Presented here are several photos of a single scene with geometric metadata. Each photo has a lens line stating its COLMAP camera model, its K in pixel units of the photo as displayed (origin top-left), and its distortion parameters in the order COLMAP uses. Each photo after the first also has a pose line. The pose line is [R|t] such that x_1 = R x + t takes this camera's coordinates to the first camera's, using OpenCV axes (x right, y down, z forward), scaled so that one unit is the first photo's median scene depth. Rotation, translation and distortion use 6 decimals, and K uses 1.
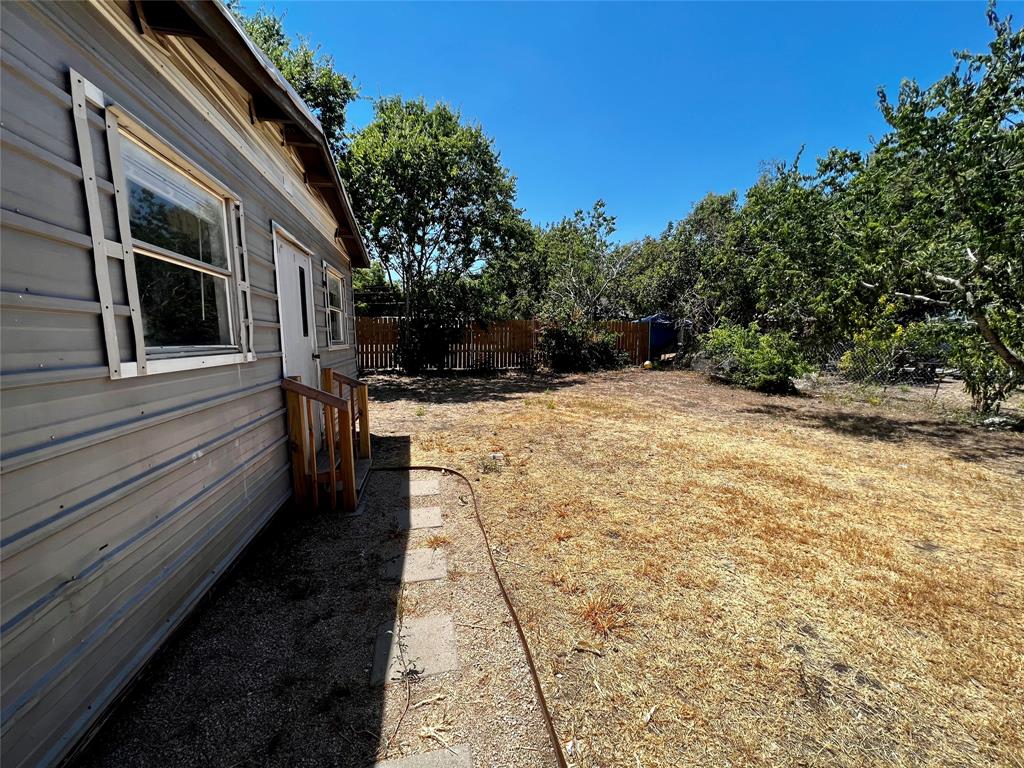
lens RADIAL K [[412.9, 0, 508.4], [0, 412.9, 386.7], [0, 0, 1]] dist [-0.004652, 0.002185]
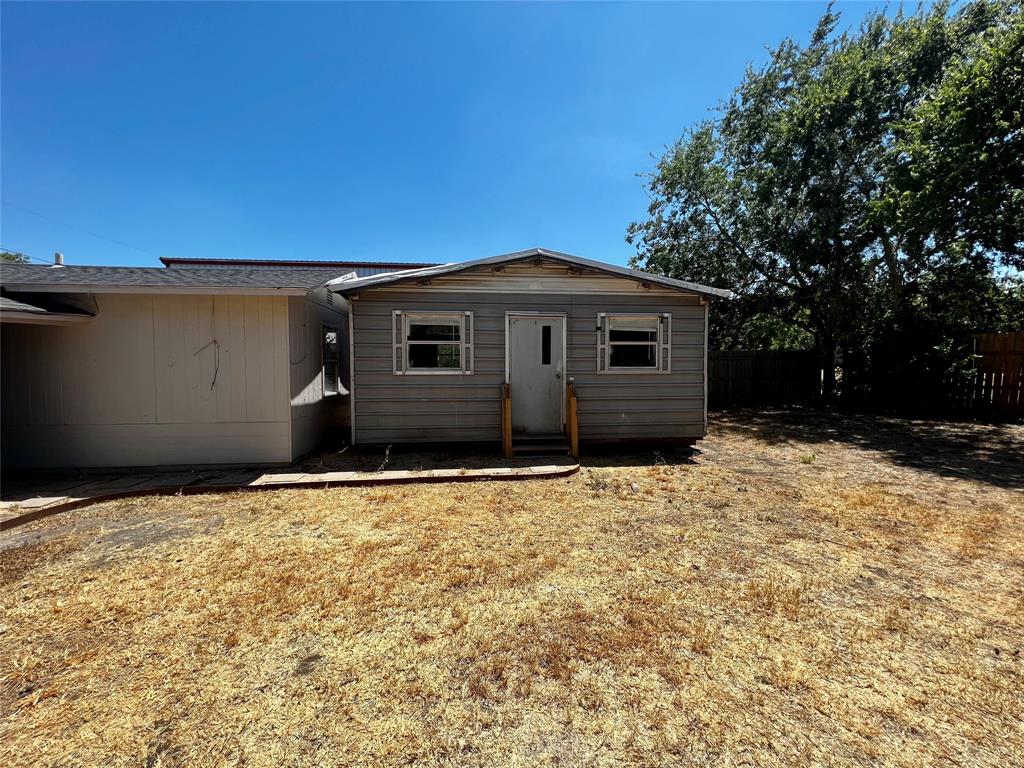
lens RADIAL K [[412.9, 0, 514.3], [0, 412.9, 384.6], [0, 0, 1]] dist [-0.004652, 0.002185]
pose [[-0.105067, 0.055476, -0.992917, 1.568782], [-0.114879, 0.991081, 0.067530, -0.169488], [0.987808, 0.121161, -0.097757, 1.281460]]
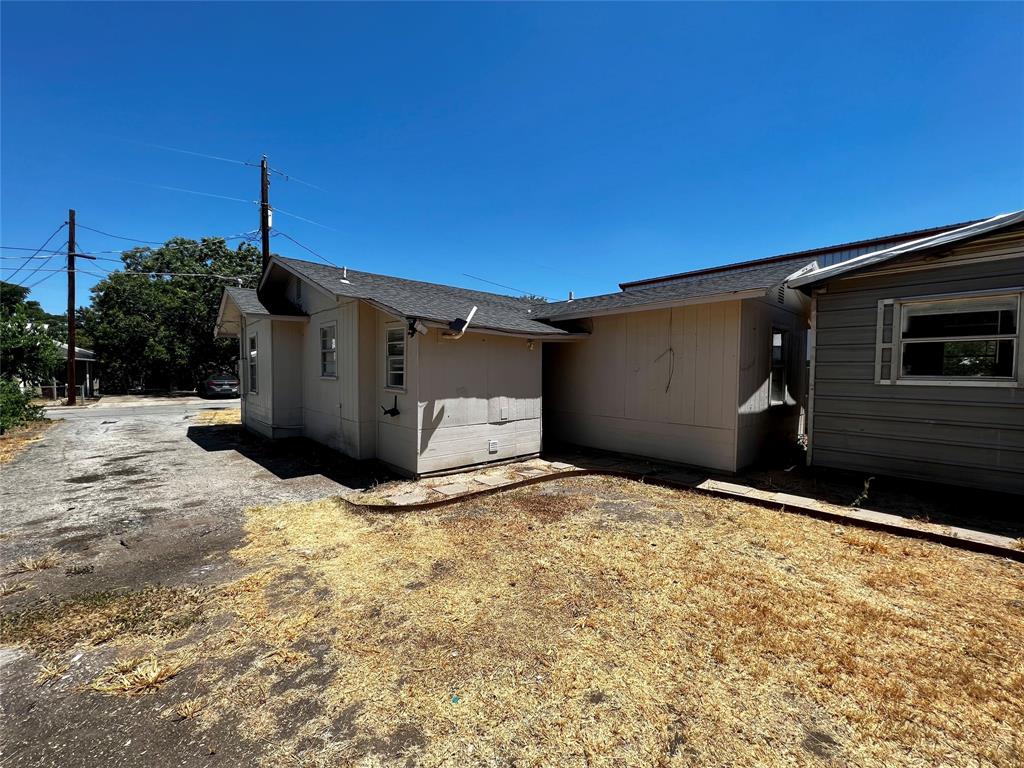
lens RADIAL K [[412.9, 0, 504.8], [0, 412.9, 385.2], [0, 0, 1]] dist [-0.004652, 0.002185]
pose [[-0.874426, 0.023981, -0.484565, 1.577729], [-0.052485, 0.988240, 0.143621, -0.158163], [0.482311, 0.151018, -0.862884, 1.150194]]
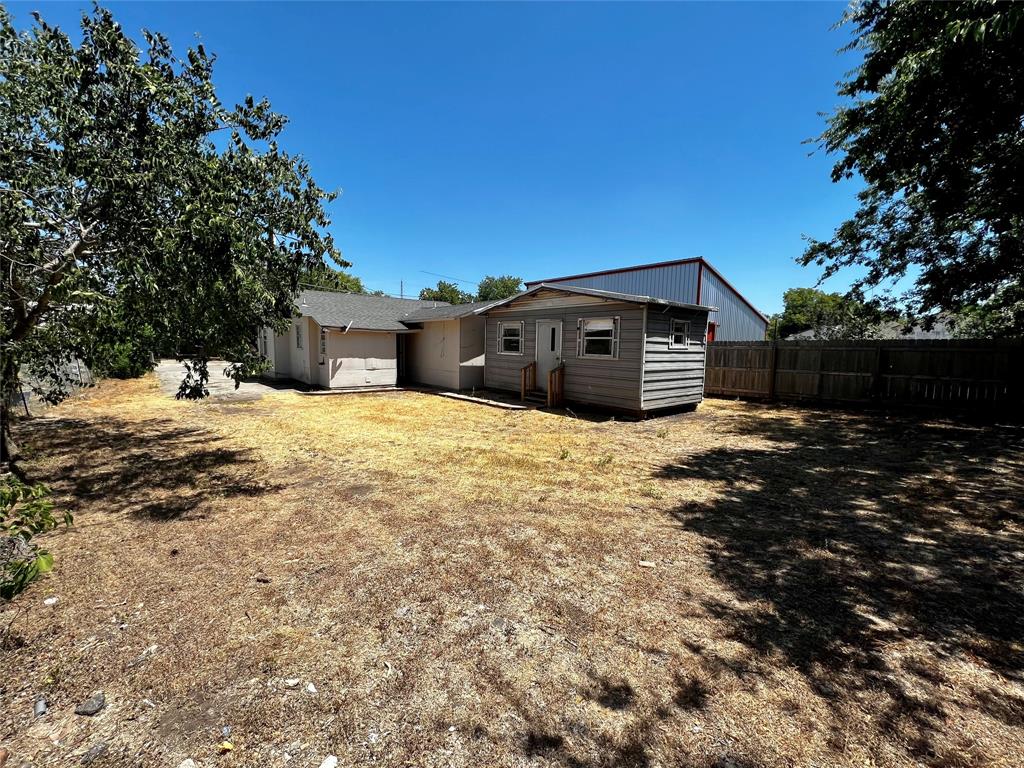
lens RADIAL K [[412.9, 0, 514.8], [0, 412.9, 388.3], [0, 0, 1]] dist [-0.004652, 0.002185]
pose [[-0.881595, 0.050014, -0.469350, 1.388114], [-0.062158, 0.973409, 0.220480, -0.603597], [0.467897, 0.223548, -0.855043, 4.207095]]
